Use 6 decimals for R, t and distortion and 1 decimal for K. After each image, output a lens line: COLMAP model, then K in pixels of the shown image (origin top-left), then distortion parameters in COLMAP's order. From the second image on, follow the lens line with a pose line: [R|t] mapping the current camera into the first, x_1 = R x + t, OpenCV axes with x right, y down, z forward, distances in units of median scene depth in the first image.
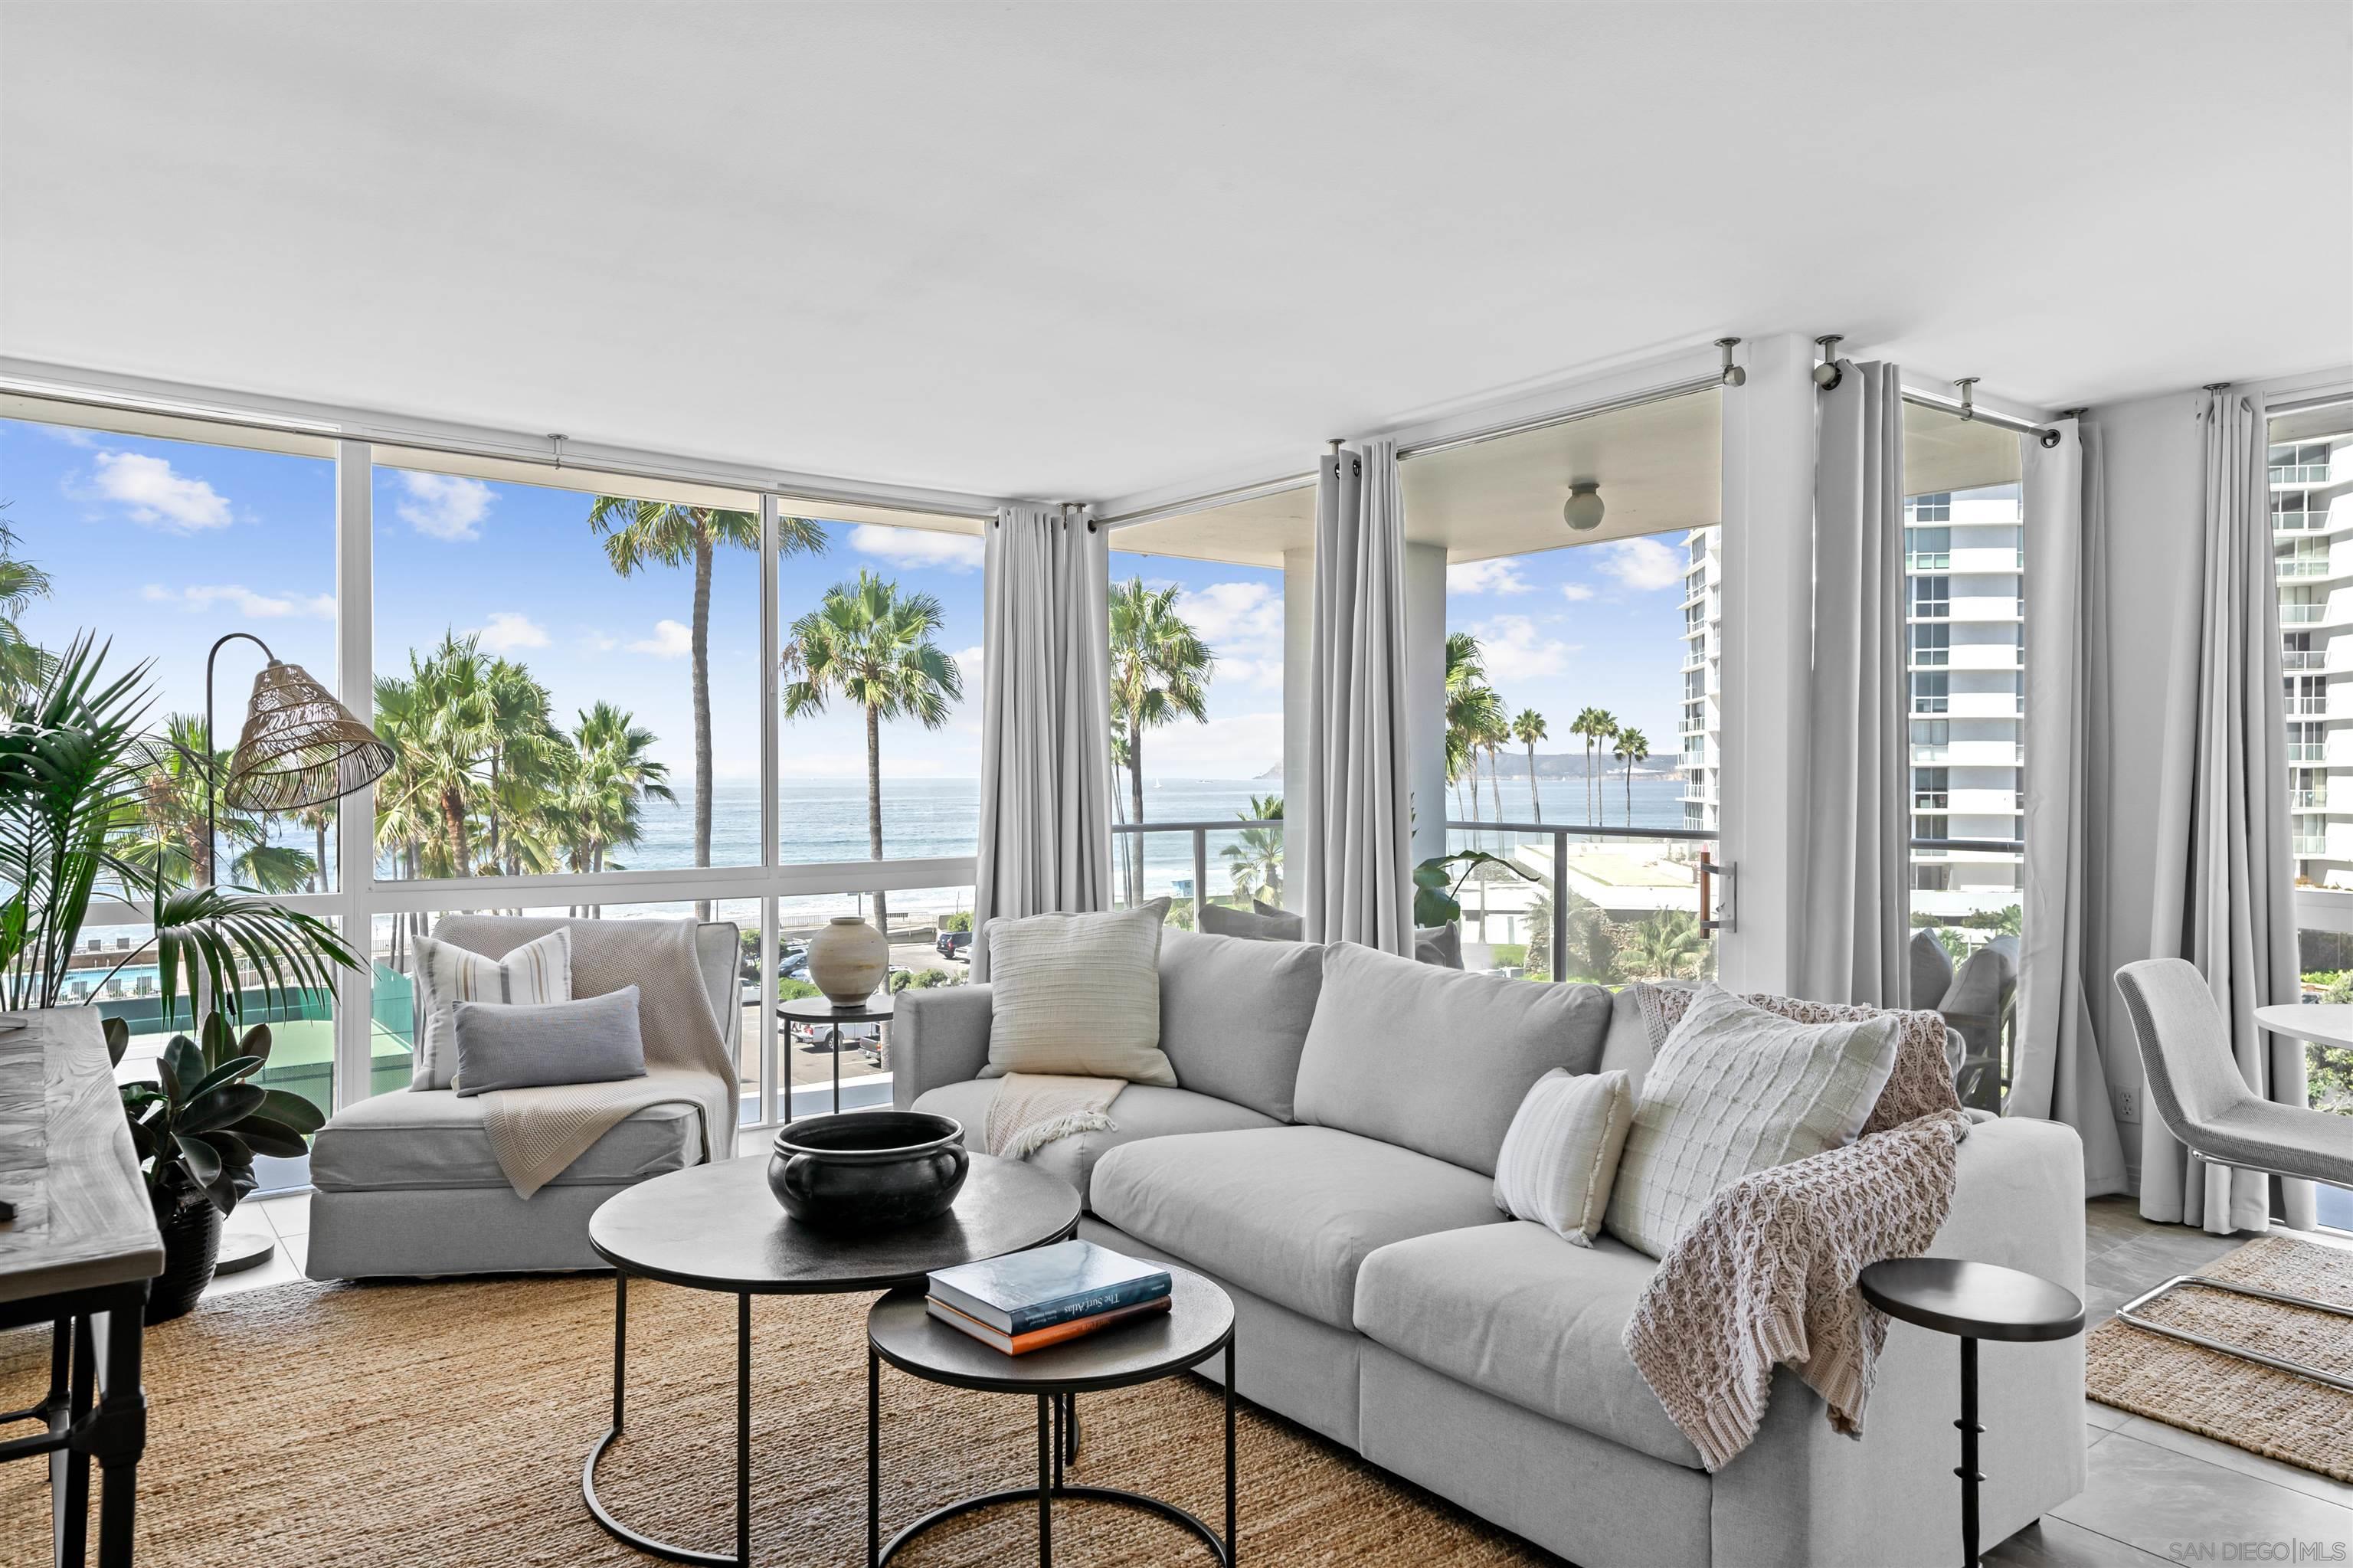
lens RADIAL K [[1480.7, 0, 1173.6], [0, 1480.7, 779.1], [0, 0, 1]] dist [0.016283, 0.003151]
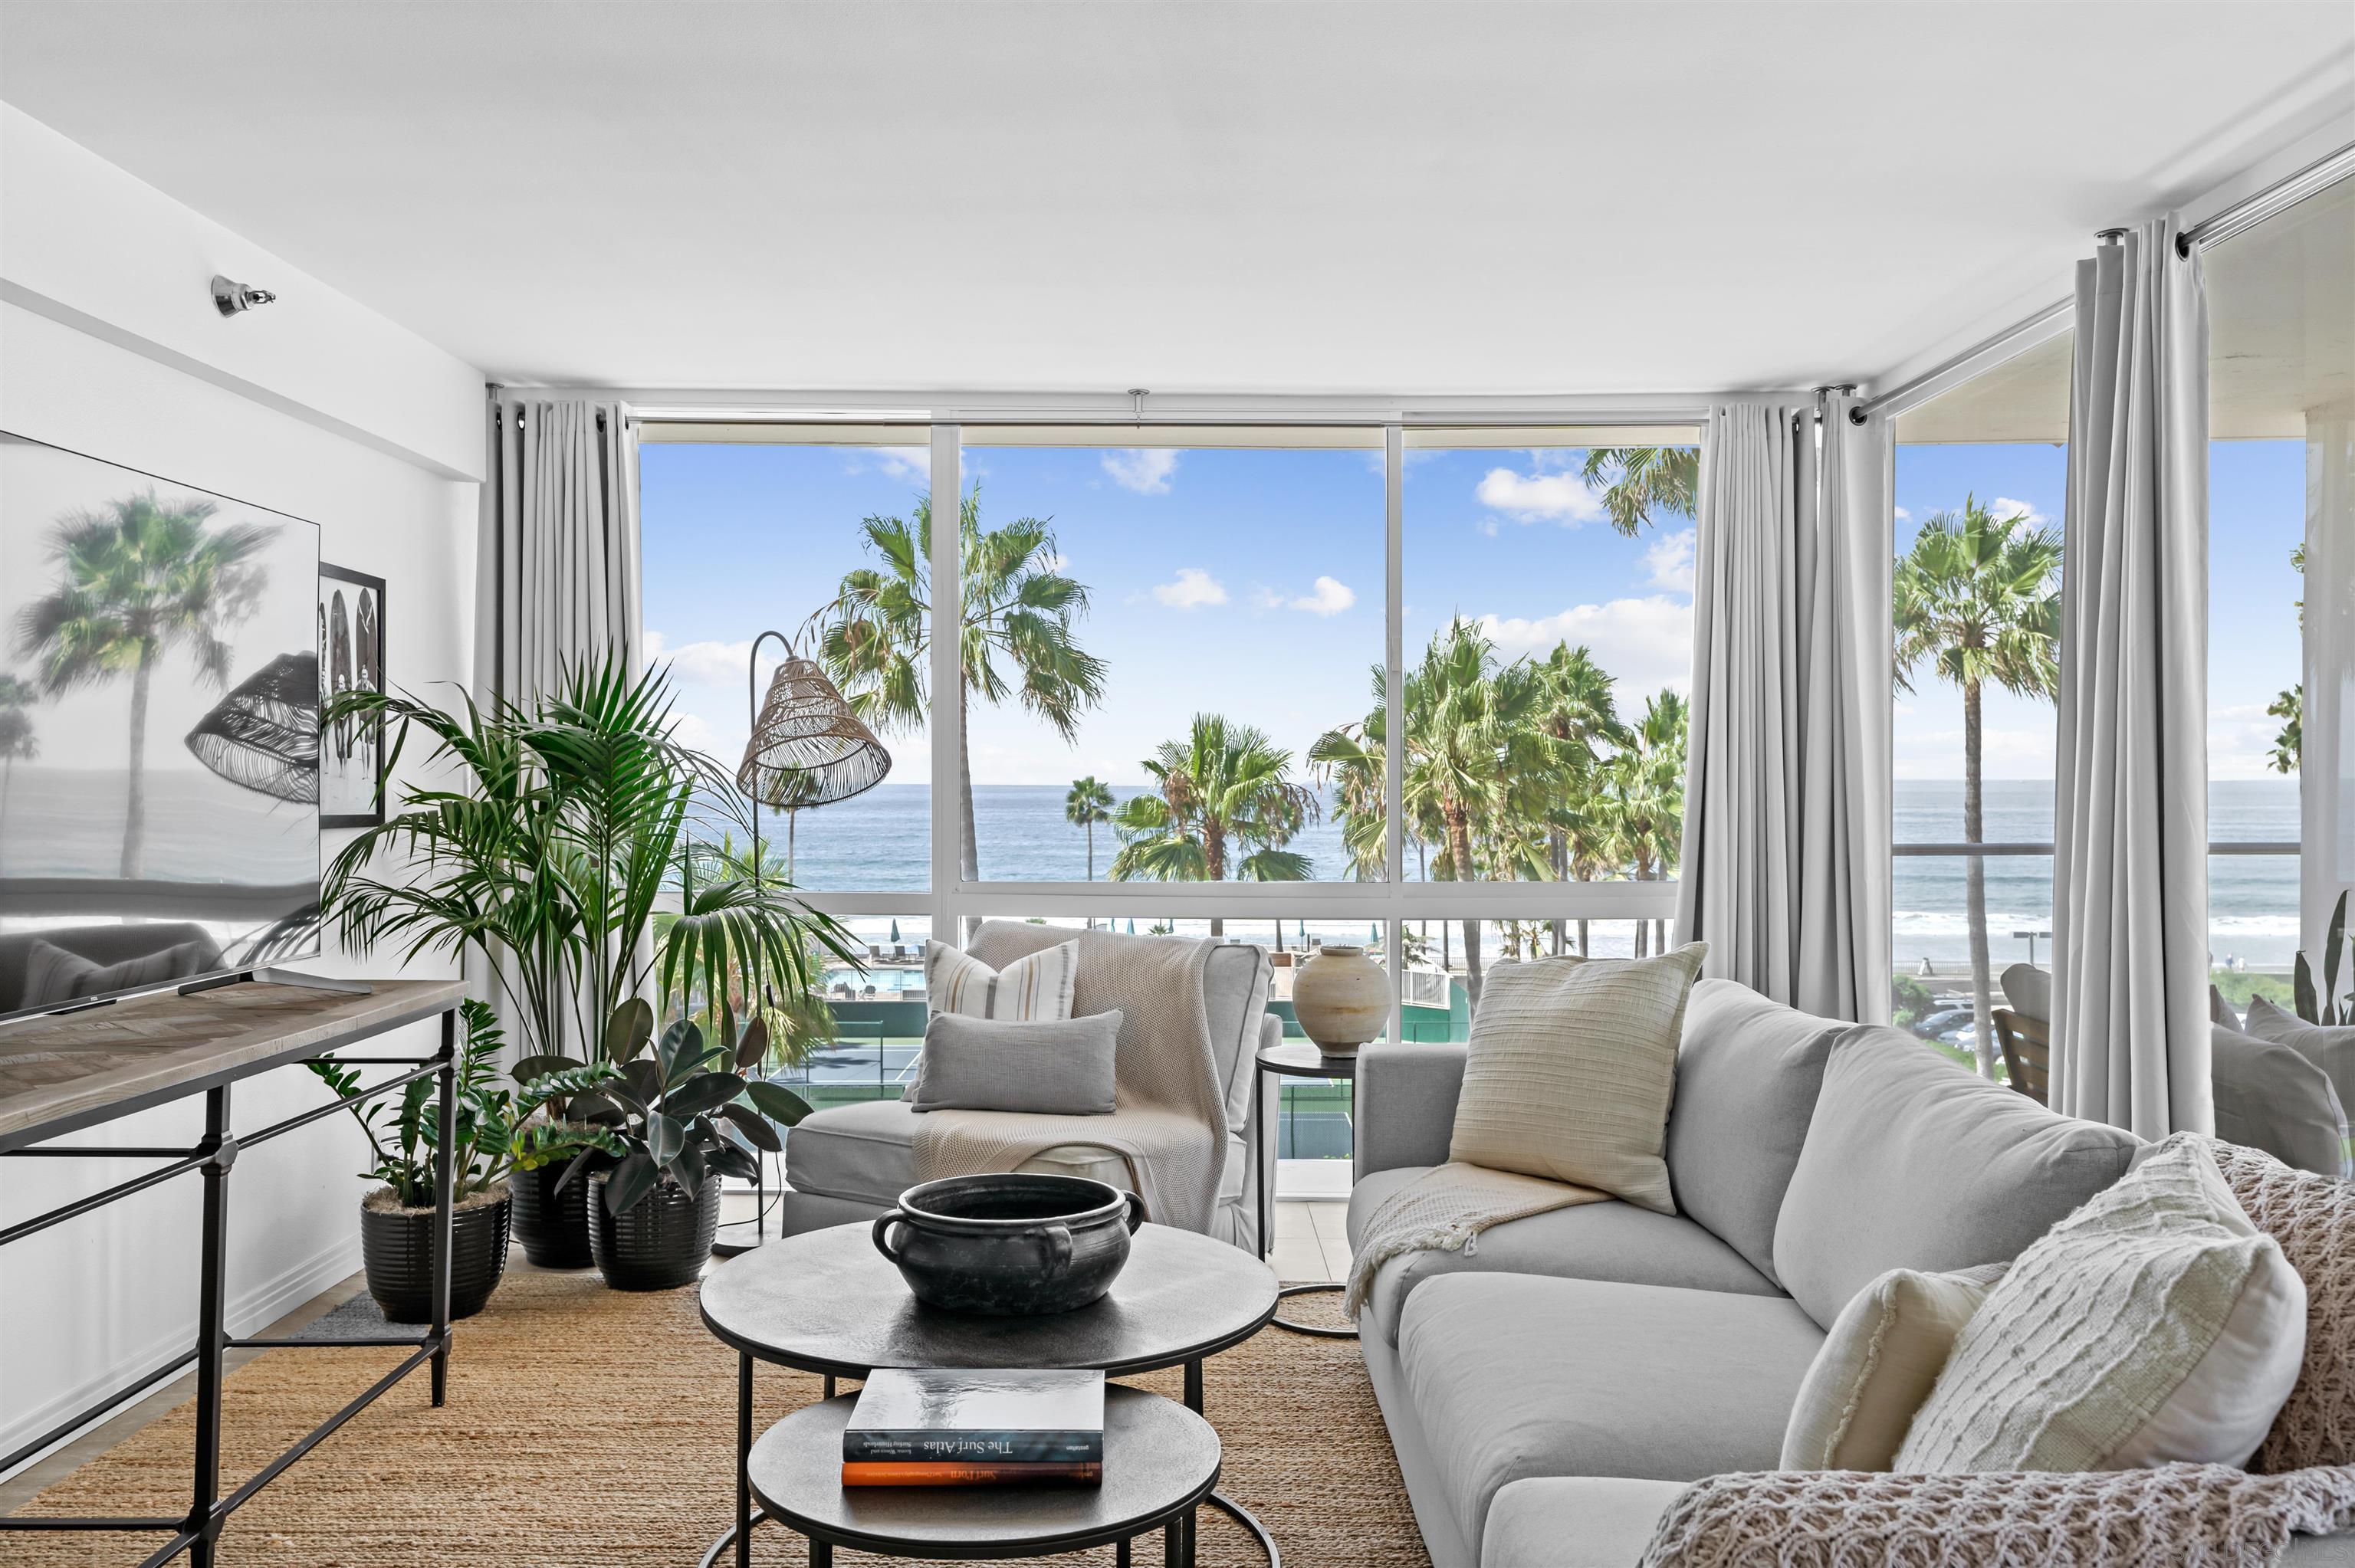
lens RADIAL K [[1838.2, 0, 1177.5], [0, 1838.2, 784.0], [0, 0, 1]] dist [0.034019, 0.002270]
pose [[0.792752, 0.001723, -0.609541, 0.324037], [-0.000706, 0.999998, 0.001909, 0.003541], [0.609543, -0.001083, 0.792752, 0.159967]]
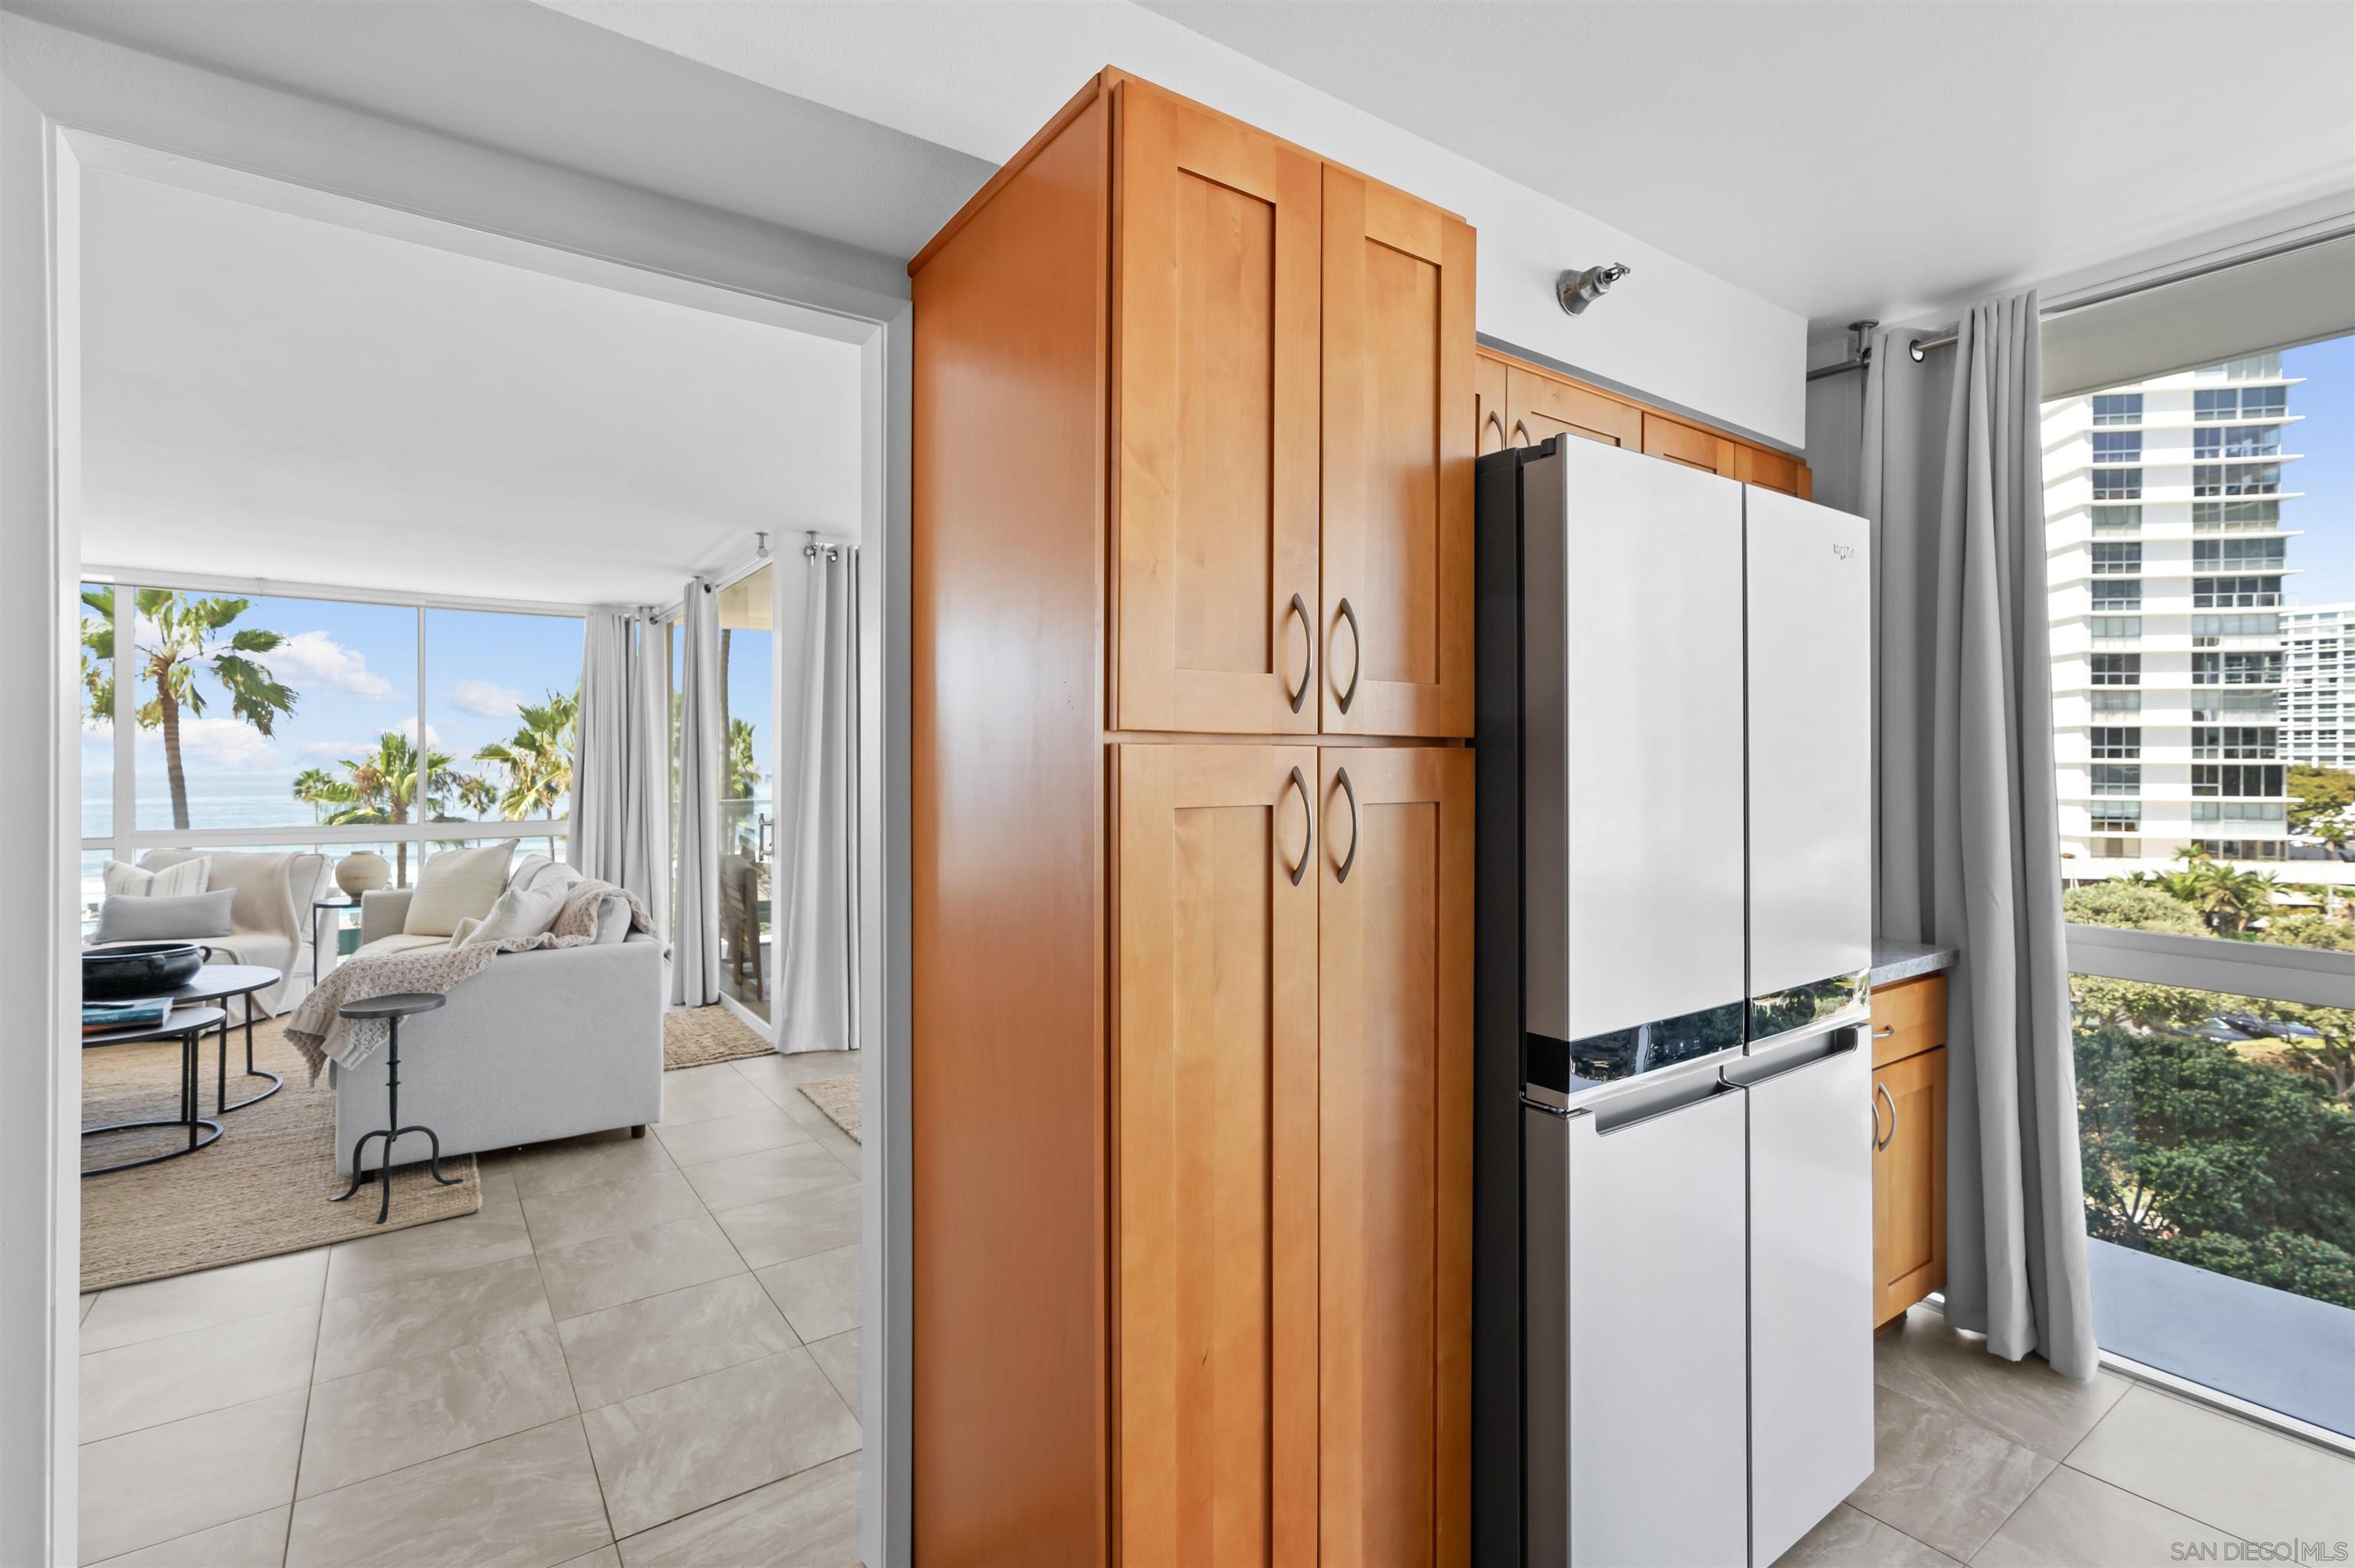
lens RADIAL K [[1084.3, 0, 1176.3], [0, 1084.3, 765.2], [0, 0, 1]] dist [0.001732, 0.000737]
pose [[0.999323, 0.000247, -0.036799, 0.826638], [-0.000414, 0.999990, -0.004505, -0.003905], [0.036798, 0.004517, 0.999313, -0.277032]]
